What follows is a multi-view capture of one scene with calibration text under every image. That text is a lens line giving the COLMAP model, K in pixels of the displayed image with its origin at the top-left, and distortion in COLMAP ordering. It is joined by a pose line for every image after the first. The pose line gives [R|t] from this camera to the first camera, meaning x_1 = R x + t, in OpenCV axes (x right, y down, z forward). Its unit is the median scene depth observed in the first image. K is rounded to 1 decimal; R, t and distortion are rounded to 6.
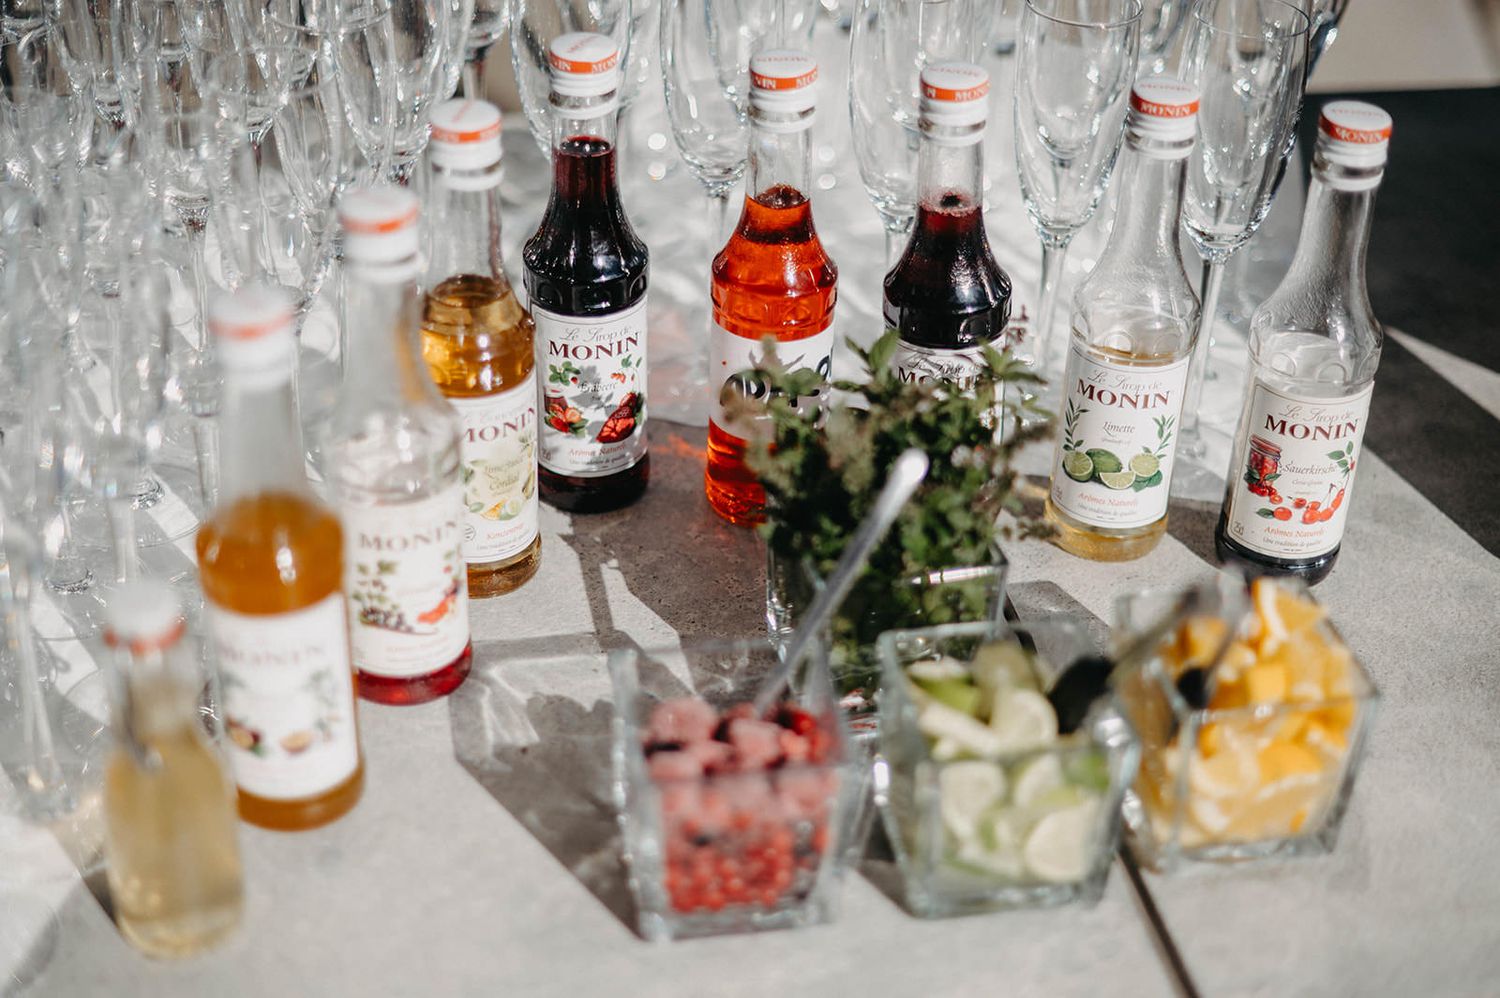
lens RADIAL K [[2156.7, 0, 750.0], [0, 2156.7, 499.0], [0, 0, 1]] dist [-0.025547, -0.034712]
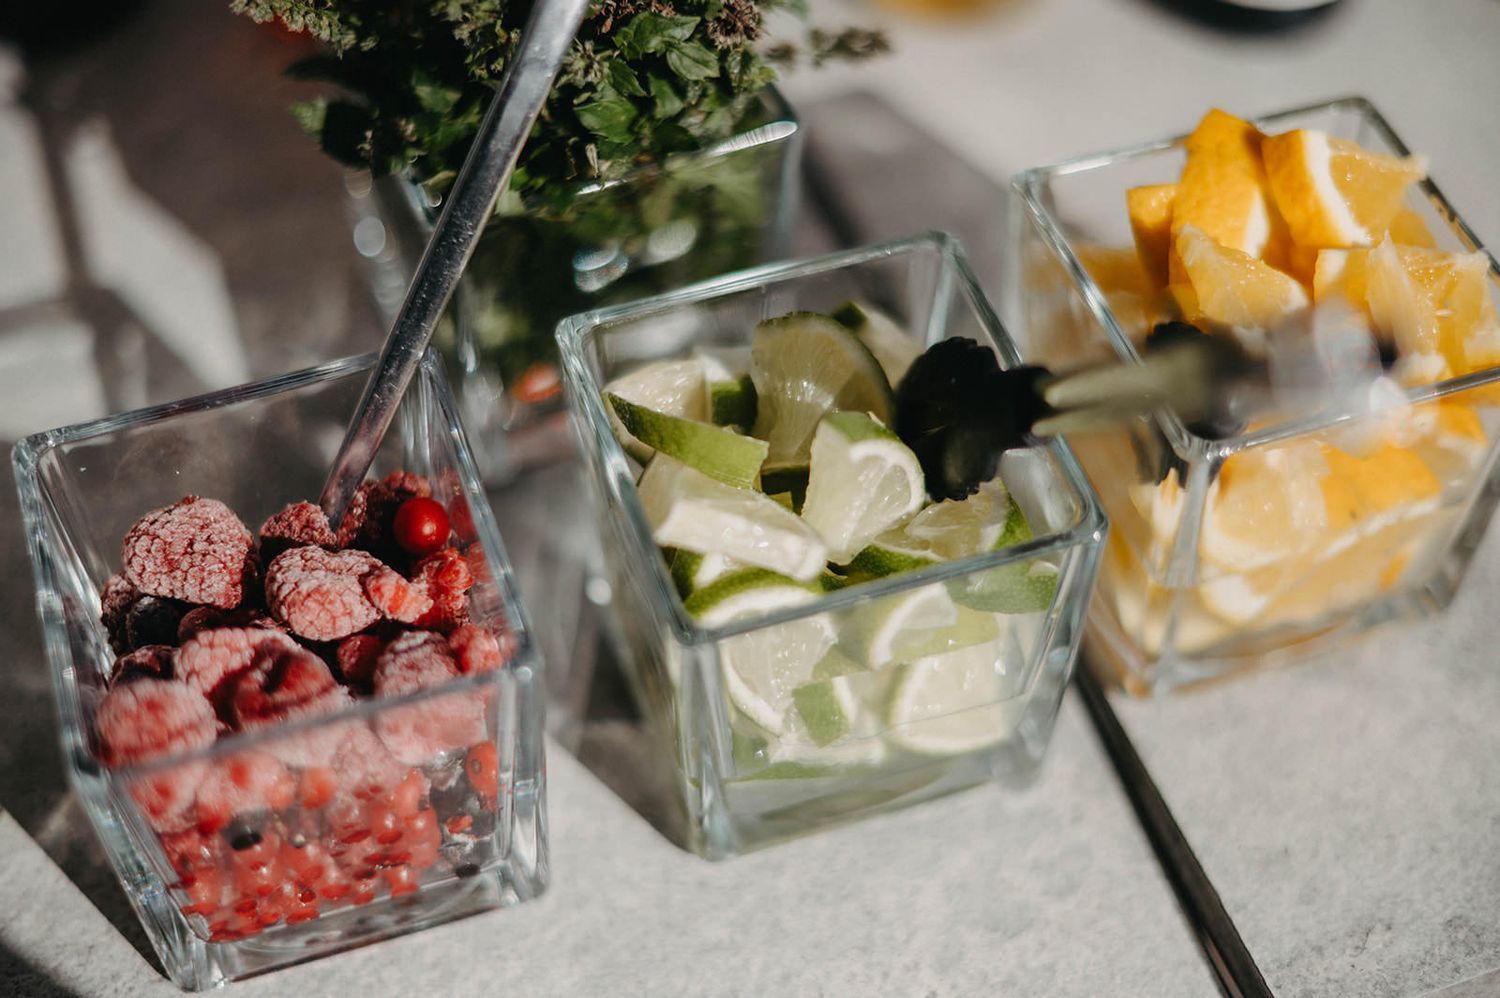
lens RADIAL K [[2501.4, 0, 750.0], [0, 2501.4, 499.0], [0, 0, 1]] dist [-0.176506, 0.062886]
pose [[0.987786, -0.137130, 0.073992, 0.057326], [0.110546, 0.951393, 0.287455, -0.059017], [-0.109814, -0.275764, 0.954932, 0.447596]]
